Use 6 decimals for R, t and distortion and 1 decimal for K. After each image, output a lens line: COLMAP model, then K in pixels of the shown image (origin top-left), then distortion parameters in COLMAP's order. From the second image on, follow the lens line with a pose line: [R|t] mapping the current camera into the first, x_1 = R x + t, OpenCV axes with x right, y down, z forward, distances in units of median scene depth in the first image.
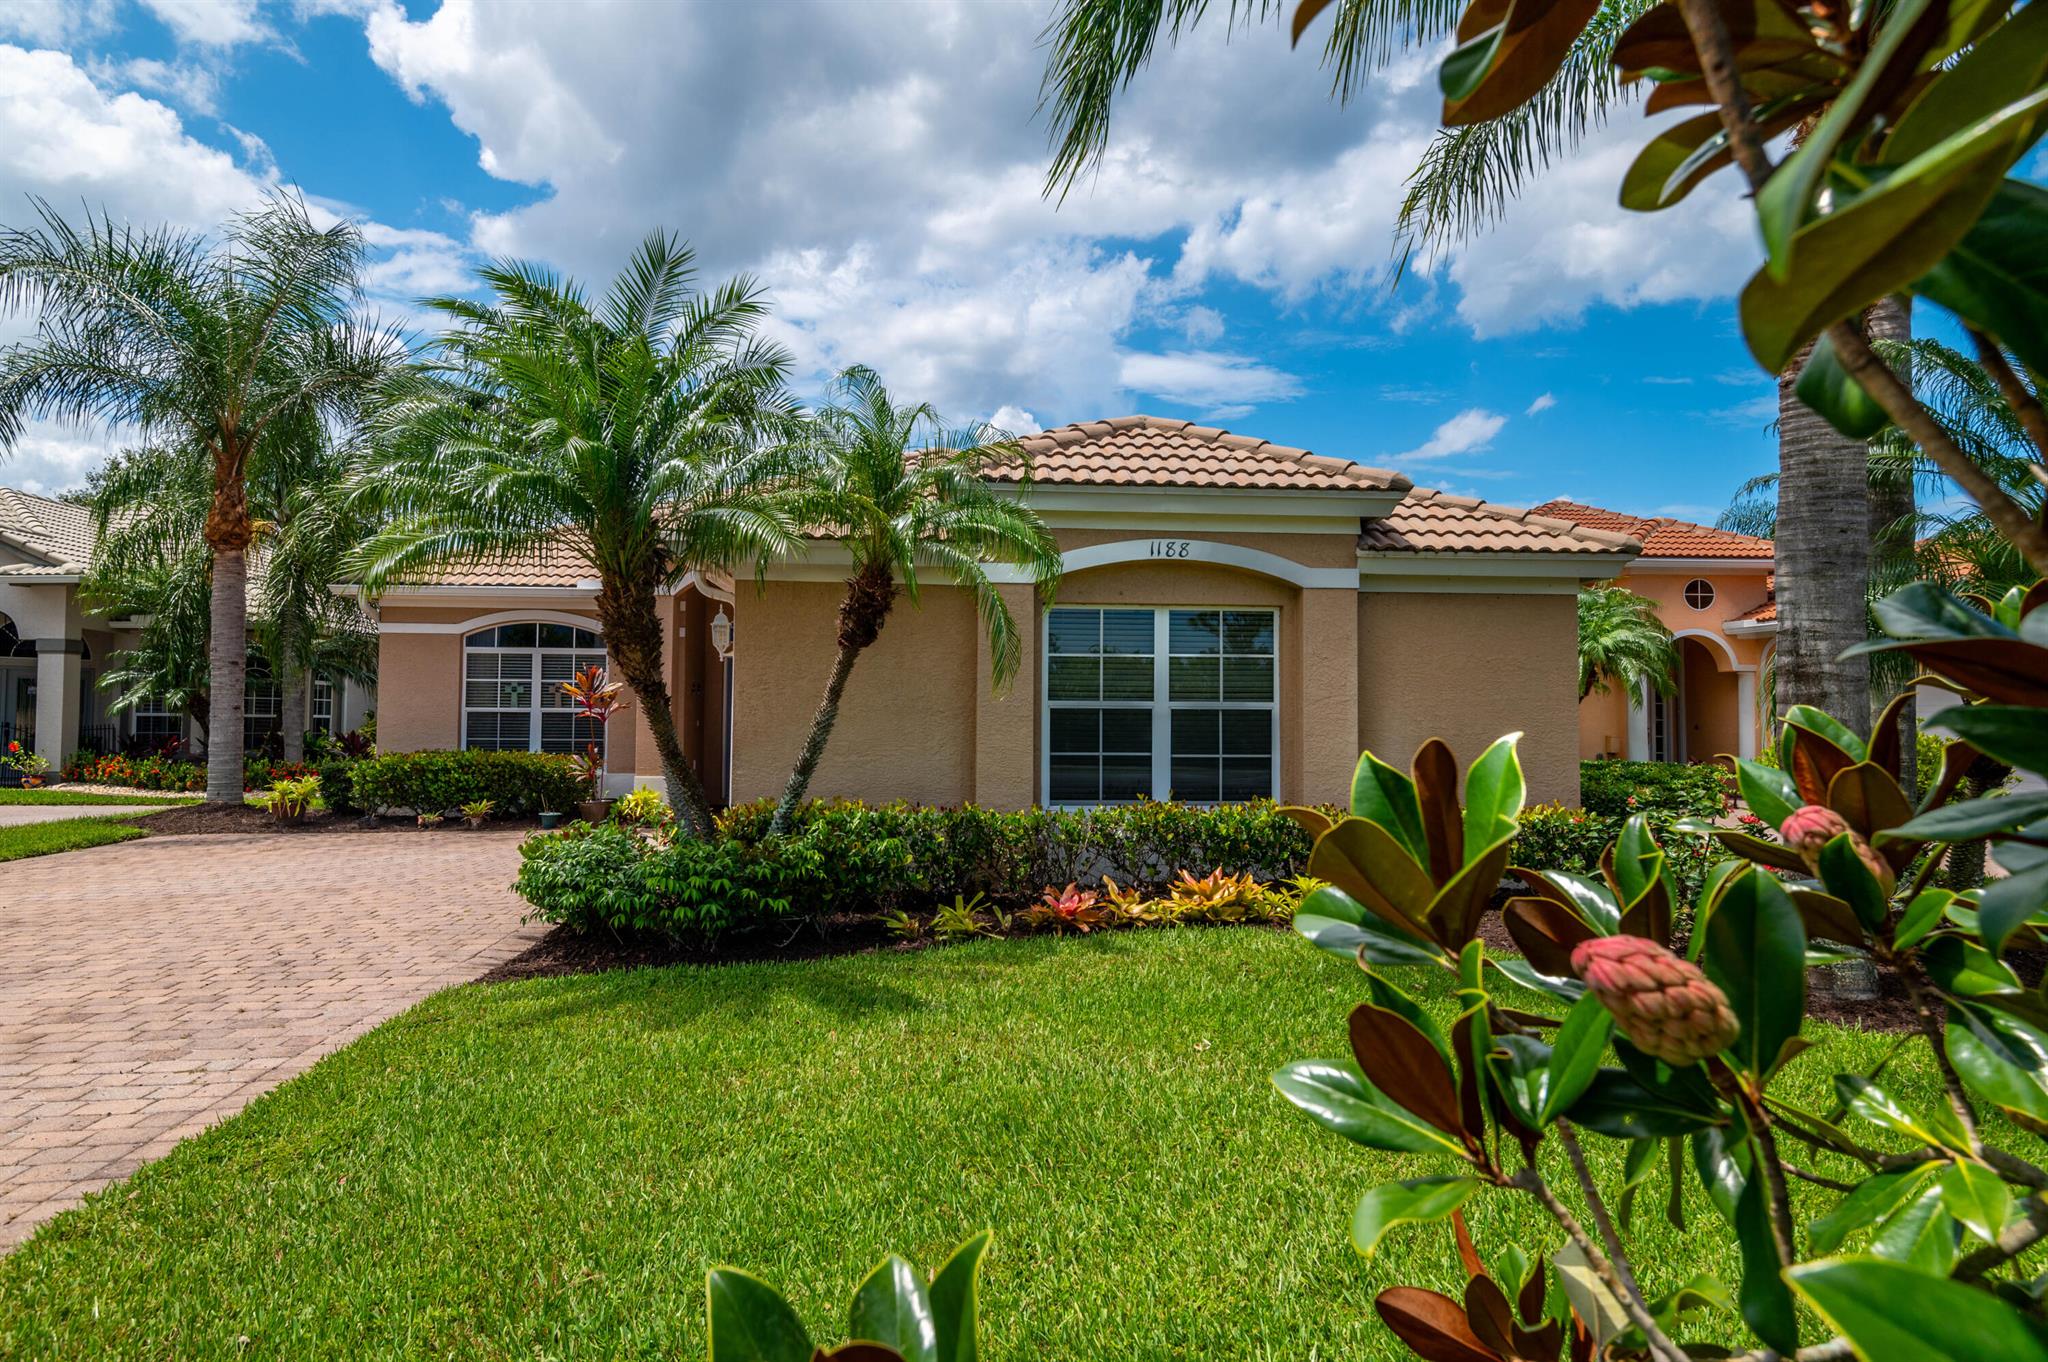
lens RADIAL K [[1172.9, 0, 1042.2], [0, 1172.9, 680.7], [0, 0, 1]] dist [0.019275, 0.000018]
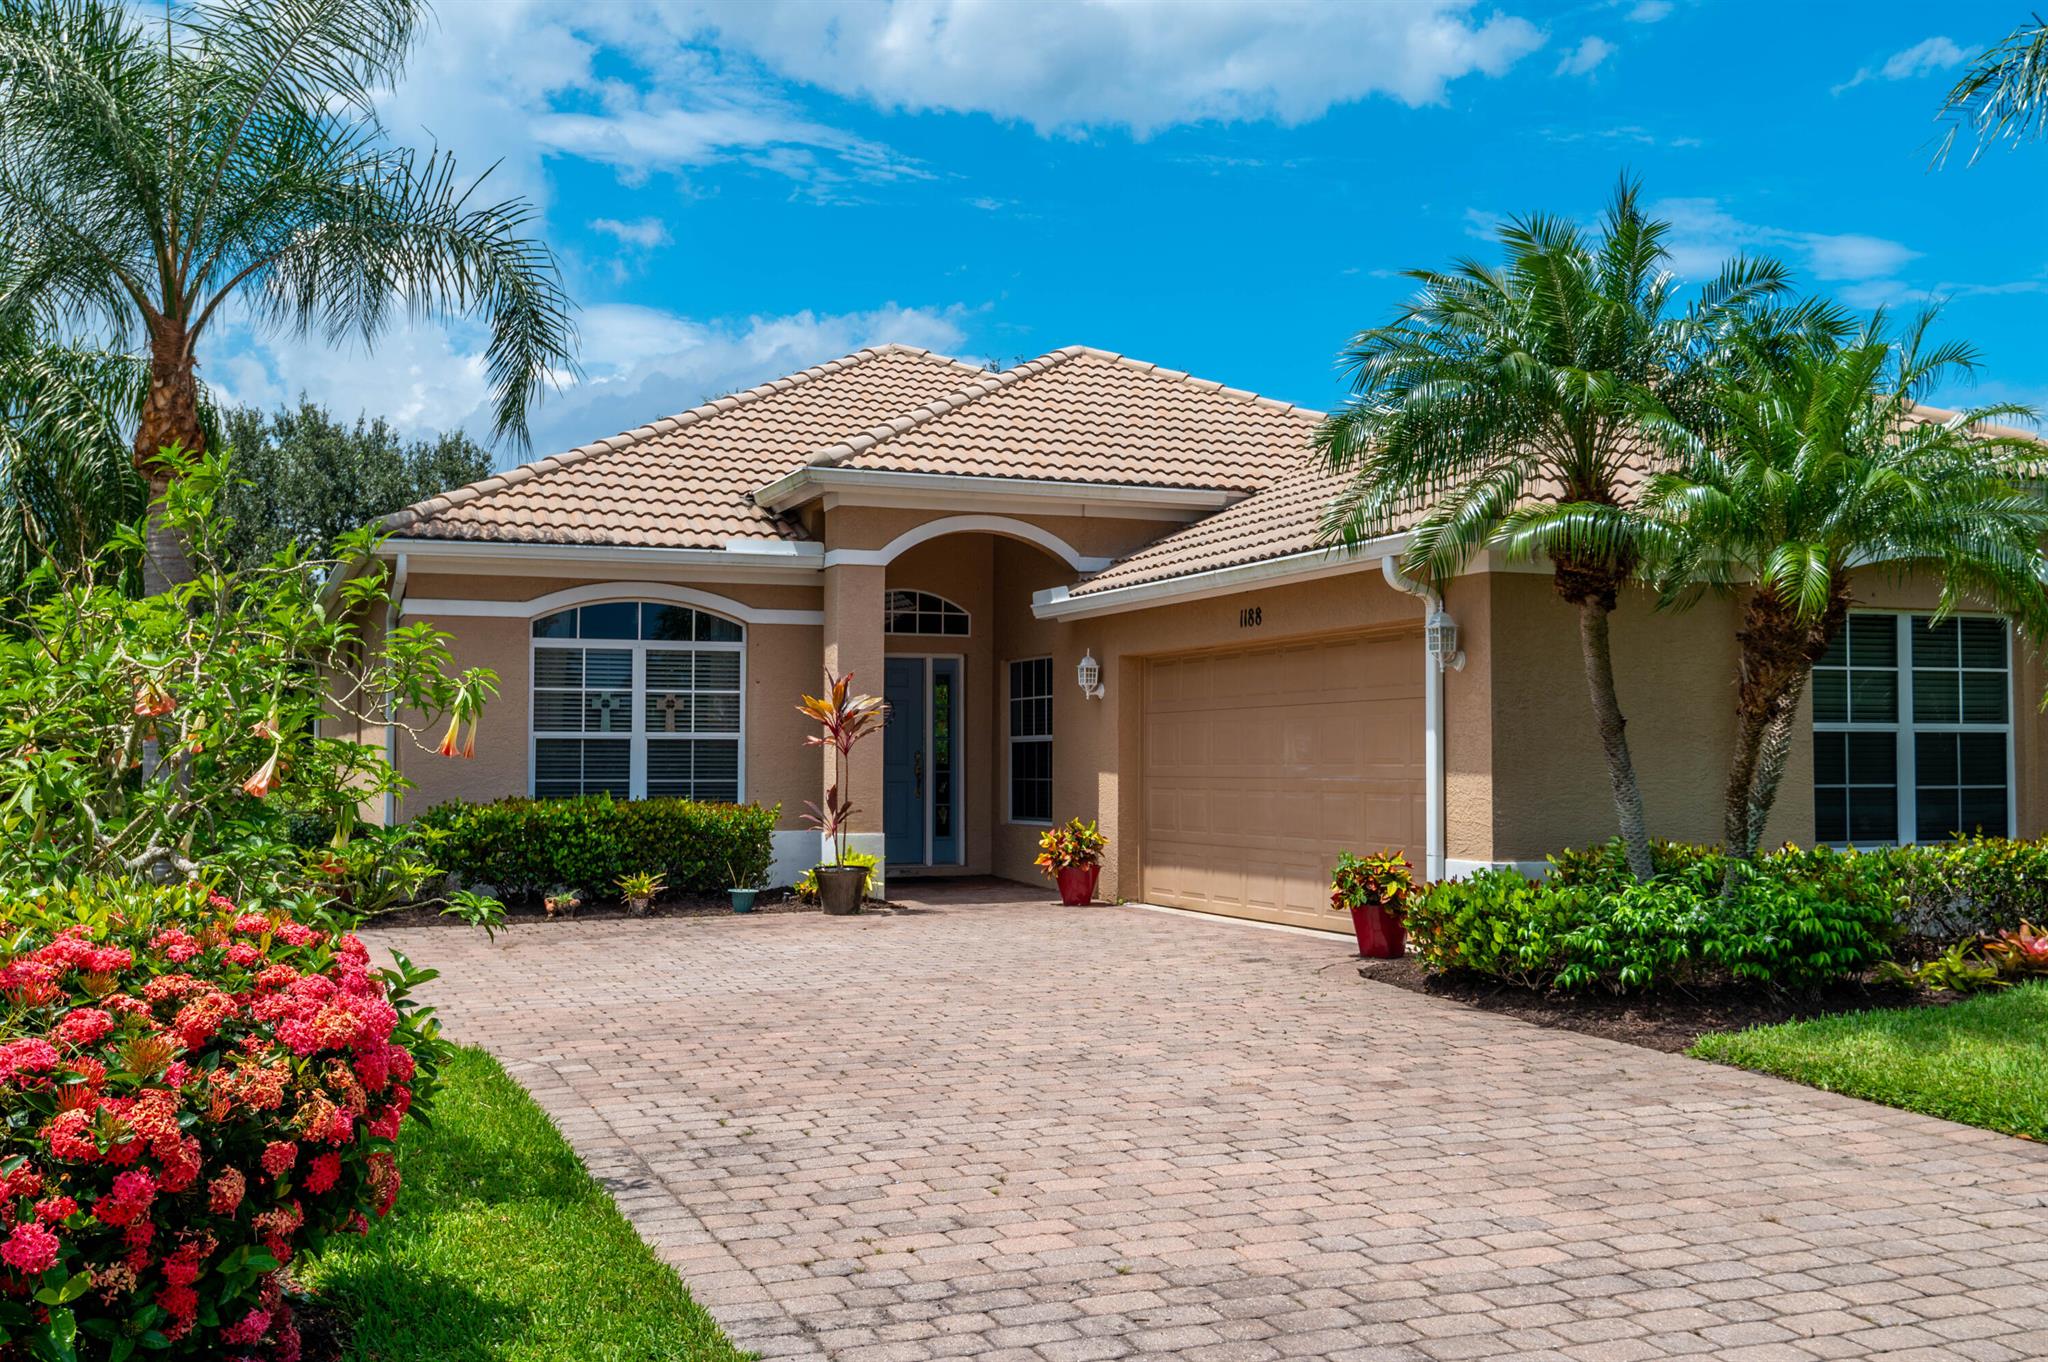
lens RADIAL K [[2006.2, 0, 1008.6], [0, 2006.2, 674.5], [0, 0, 1]] dist [0.007908, 0.000000]
pose [[0.959025, 0.006287, 0.283252, -0.585095], [-0.005035, 0.999974, -0.005148, -0.004360], [-0.283277, 0.003511, 0.959032, -0.132826]]
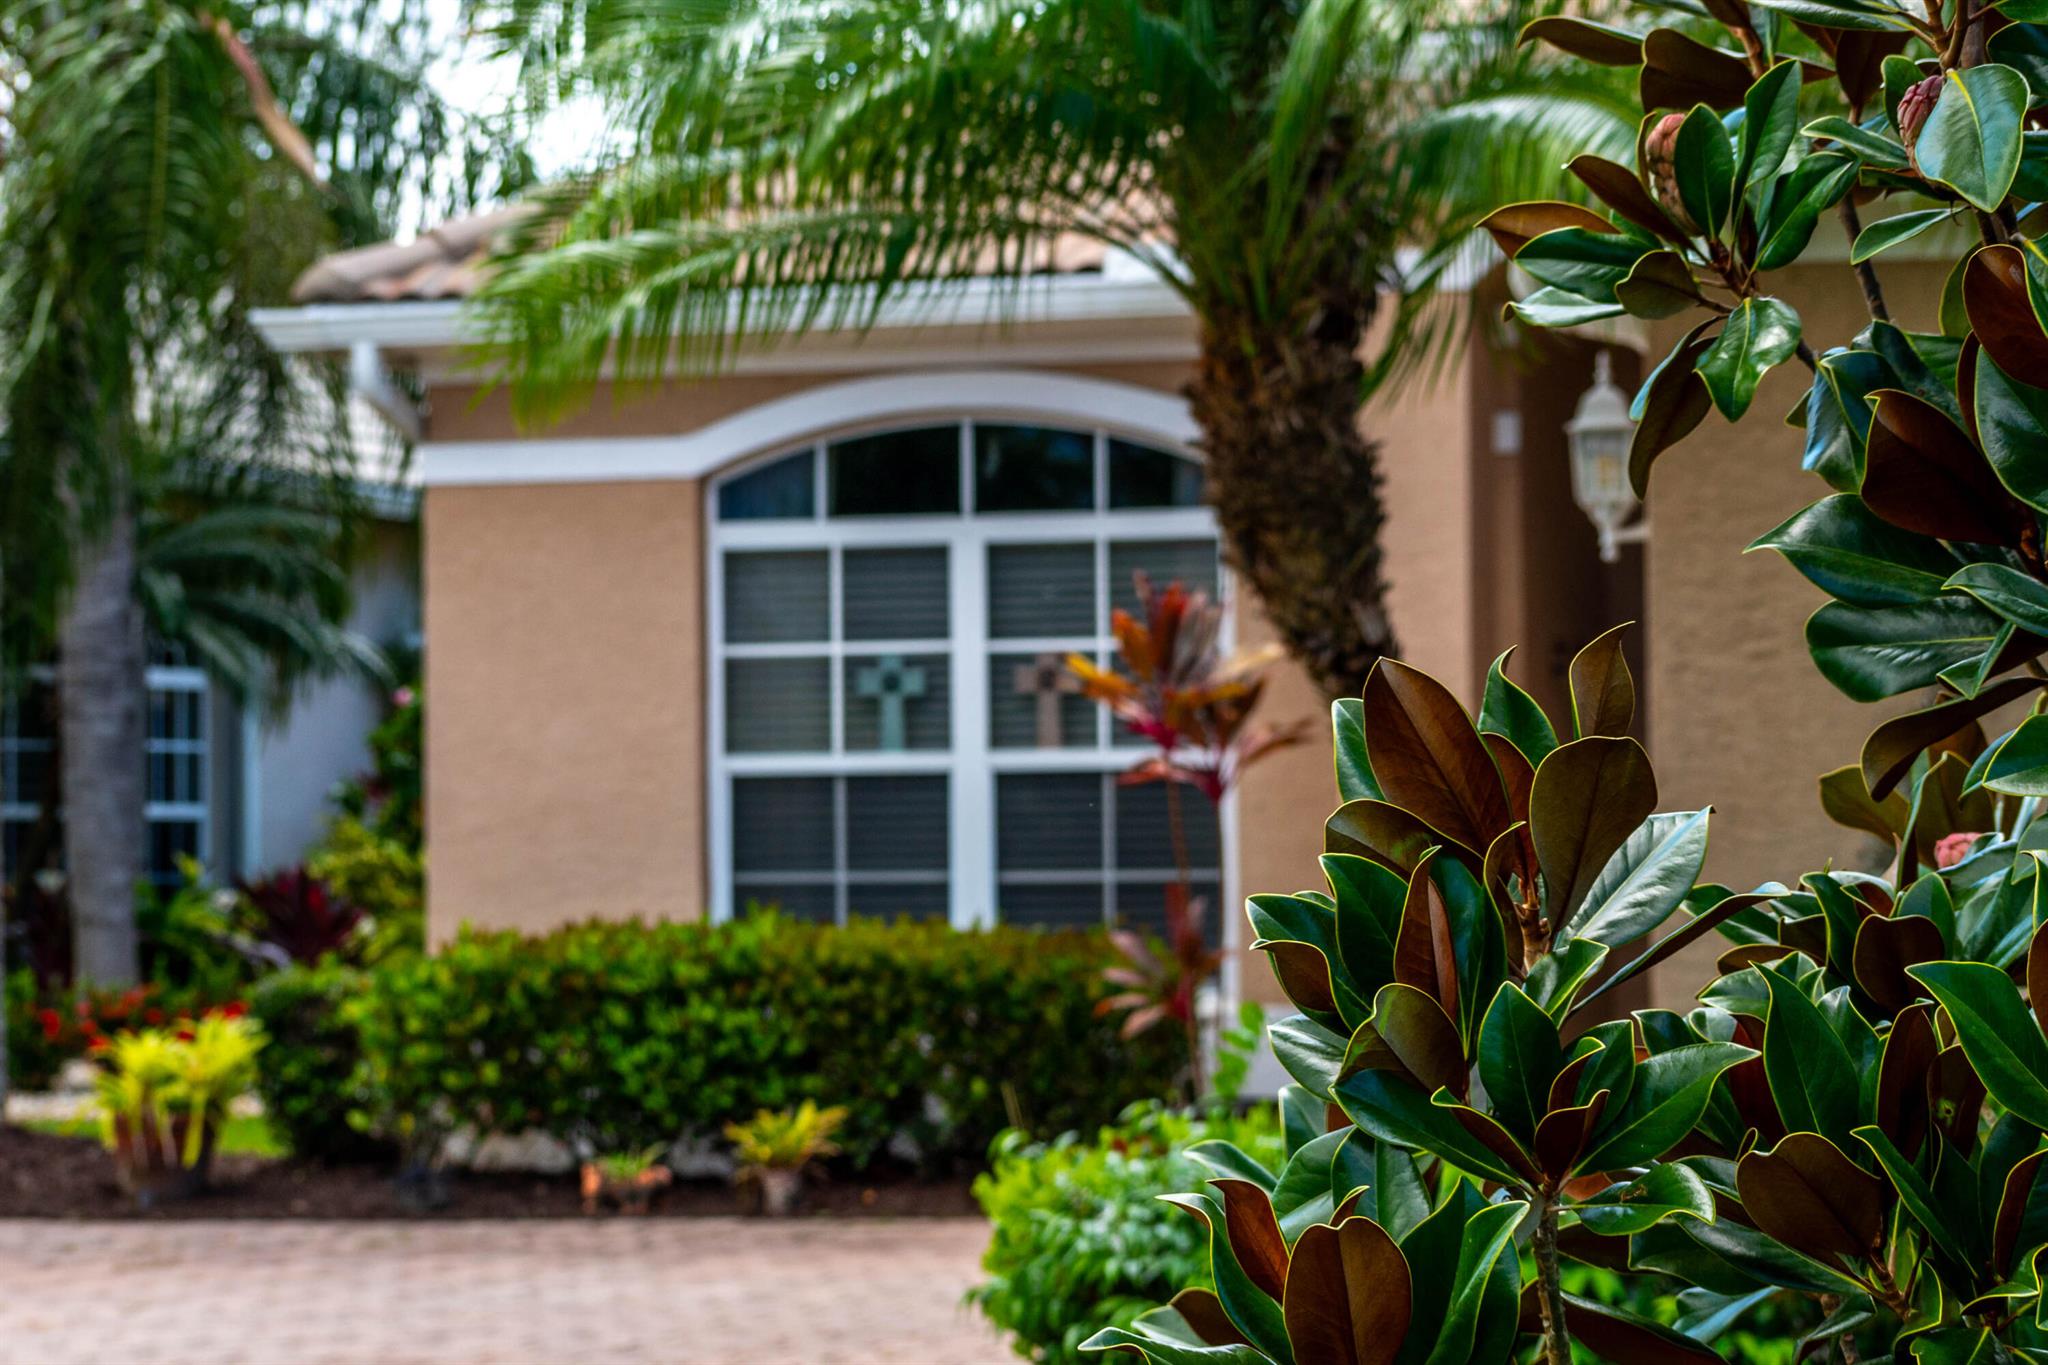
lens RADIAL K [[6474.6, 0, 1024.5], [0, 6474.6, 682.5], [0, 0, 1]] dist [0.115078, 0.000000]
pose [[0.925750, -0.026976, -0.377174, 0.117819], [0.032190, 0.999453, 0.007527, -0.002368], [0.376765, -0.019110, 0.926112, -0.314468]]
